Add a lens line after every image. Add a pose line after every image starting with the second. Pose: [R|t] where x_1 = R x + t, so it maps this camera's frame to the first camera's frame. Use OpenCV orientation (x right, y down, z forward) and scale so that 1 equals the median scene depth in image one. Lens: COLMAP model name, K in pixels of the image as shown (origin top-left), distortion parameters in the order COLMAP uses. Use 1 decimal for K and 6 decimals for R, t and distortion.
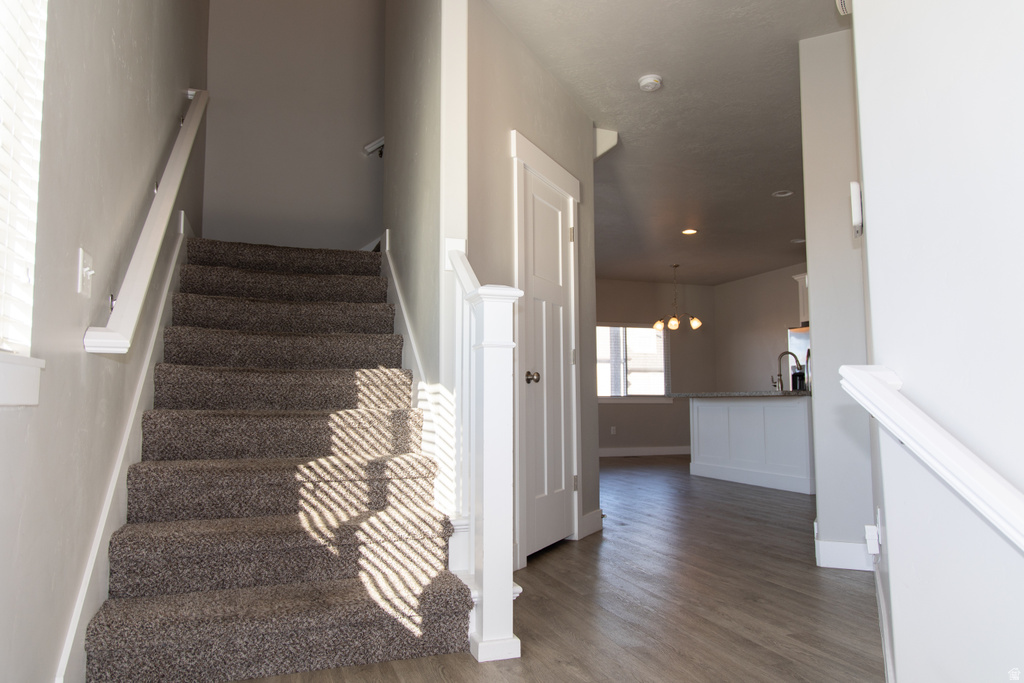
lens RADIAL K [[729.7, 0, 512.0], [0, 729.7, 341.5], [0, 0, 1]] dist [0.035100, -0.016358]
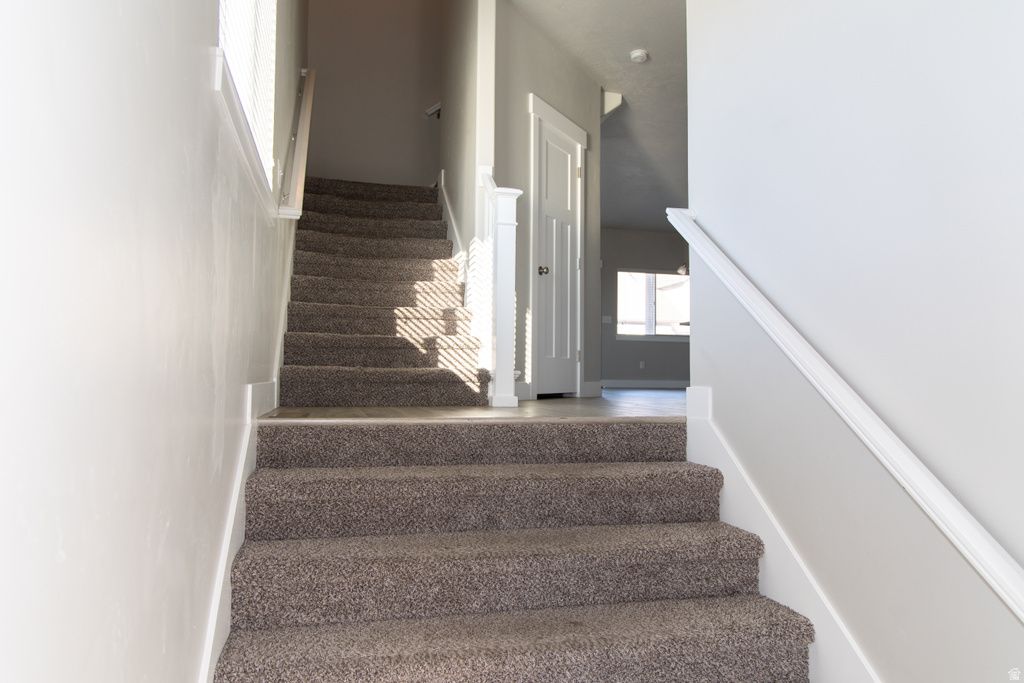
lens RADIAL K [[729.7, 0, 512.0], [0, 729.7, 341.5], [0, 0, 1]] dist [0.035100, -0.016358]
pose [[0.996826, 0.008485, -0.079158, 0.069875], [-0.005473, 0.999255, 0.038191, 0.115296], [0.079423, -0.037636, 0.996130, -0.363726]]
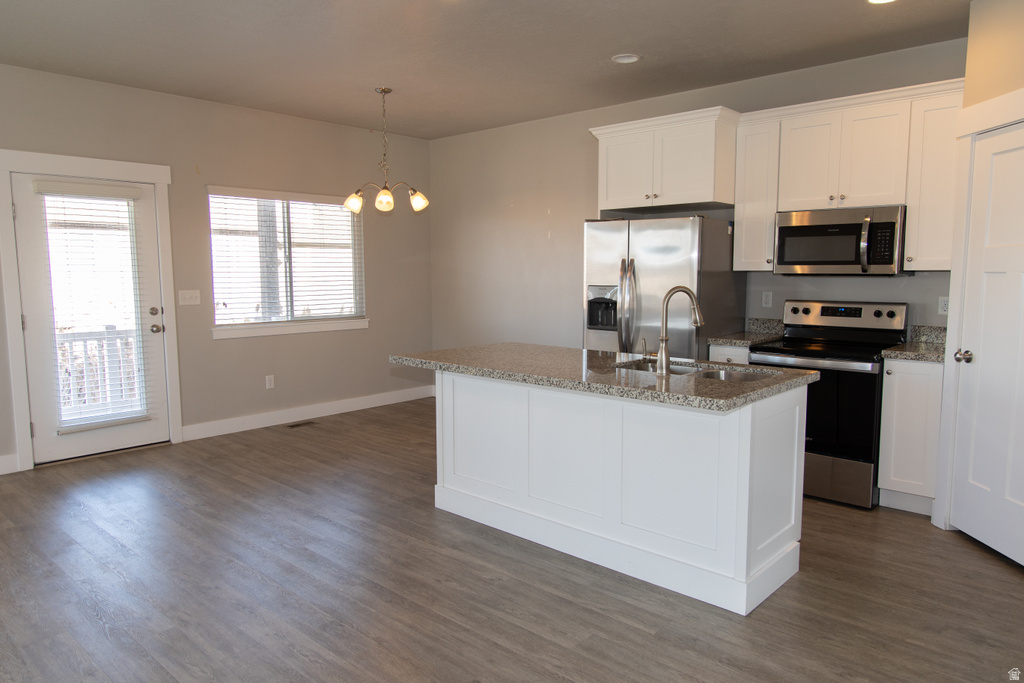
lens RADIAL K [[684.9, 0, 519.5], [0, 684.9, 343.2], [0, 0, 1]] dist [0.006063, 0.002055]
pose [[0.879901, -0.050575, 0.472458, 0.147556], [-0.042513, 0.981952, 0.184290, -0.042305], [-0.473251, -0.182242, 0.861871, 1.141122]]
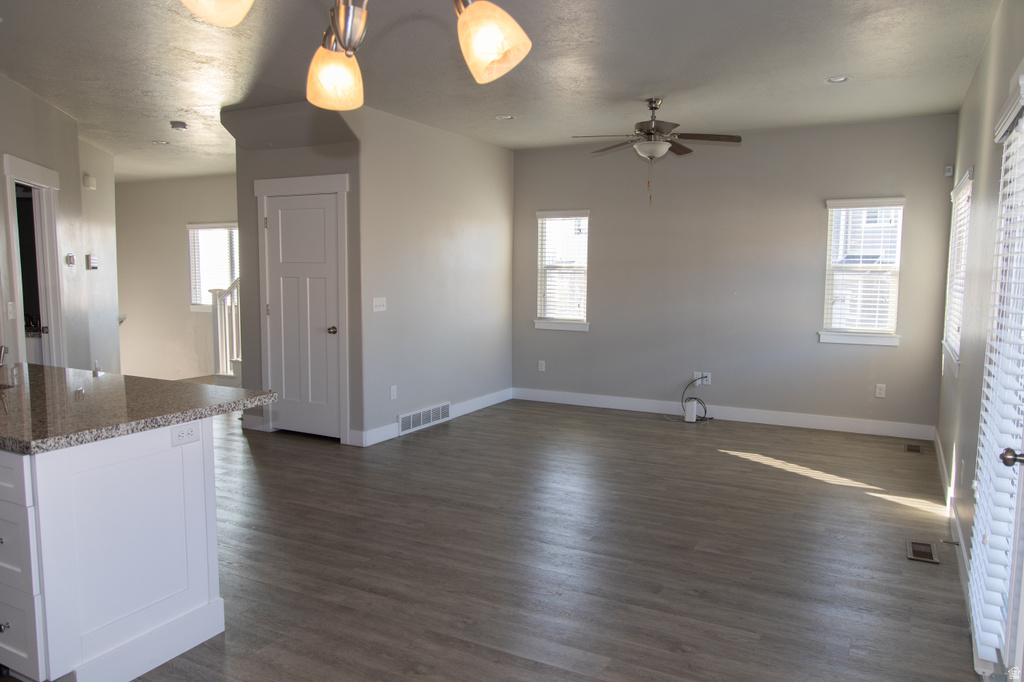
lens RADIAL K [[705.7, 0, 518.2], [0, 705.7, 339.1], [0, 0, 1]] dist [0.001539, 0.000287]
pose [[-0.738513, 0.063209, -0.671269, 0.699842], [0.056631, 0.997893, 0.031661, 0.077146], [0.671856, -0.014633, -0.740537, 2.636261]]
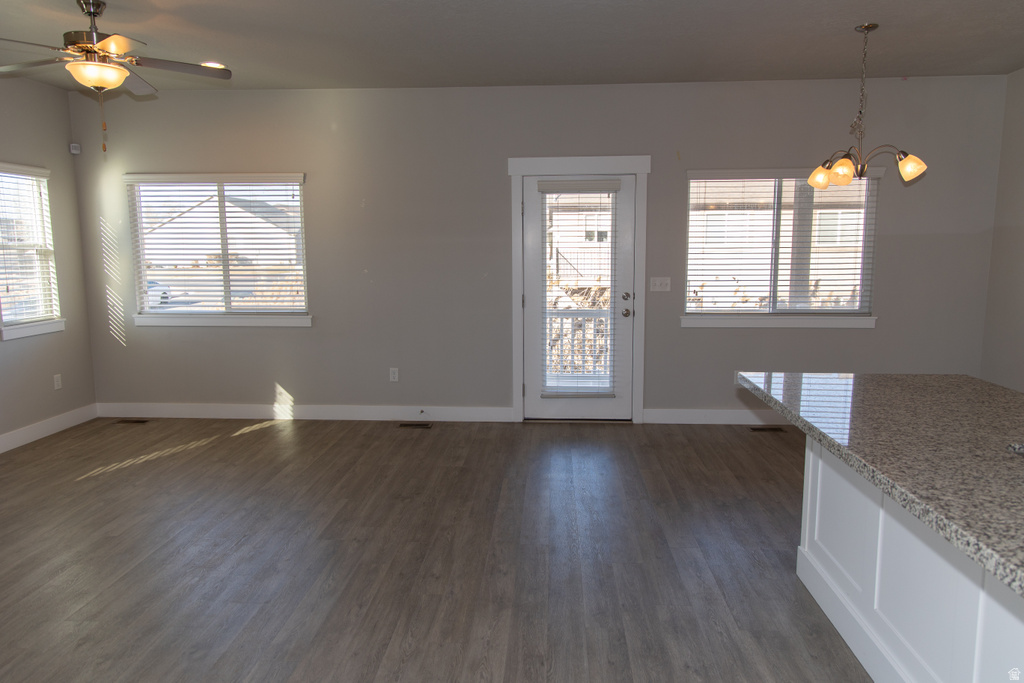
lens RADIAL K [[699.2, 0, 517.2], [0, 699.2, 345.2], [0, 0, 1]] dist [0.012589, -0.001610]
pose [[0.922067, 0.053025, -0.383380, 0.476122], [0.037068, 0.973918, 0.223853, -0.057563], [0.385250, -0.220619, 0.896052, 1.236388]]
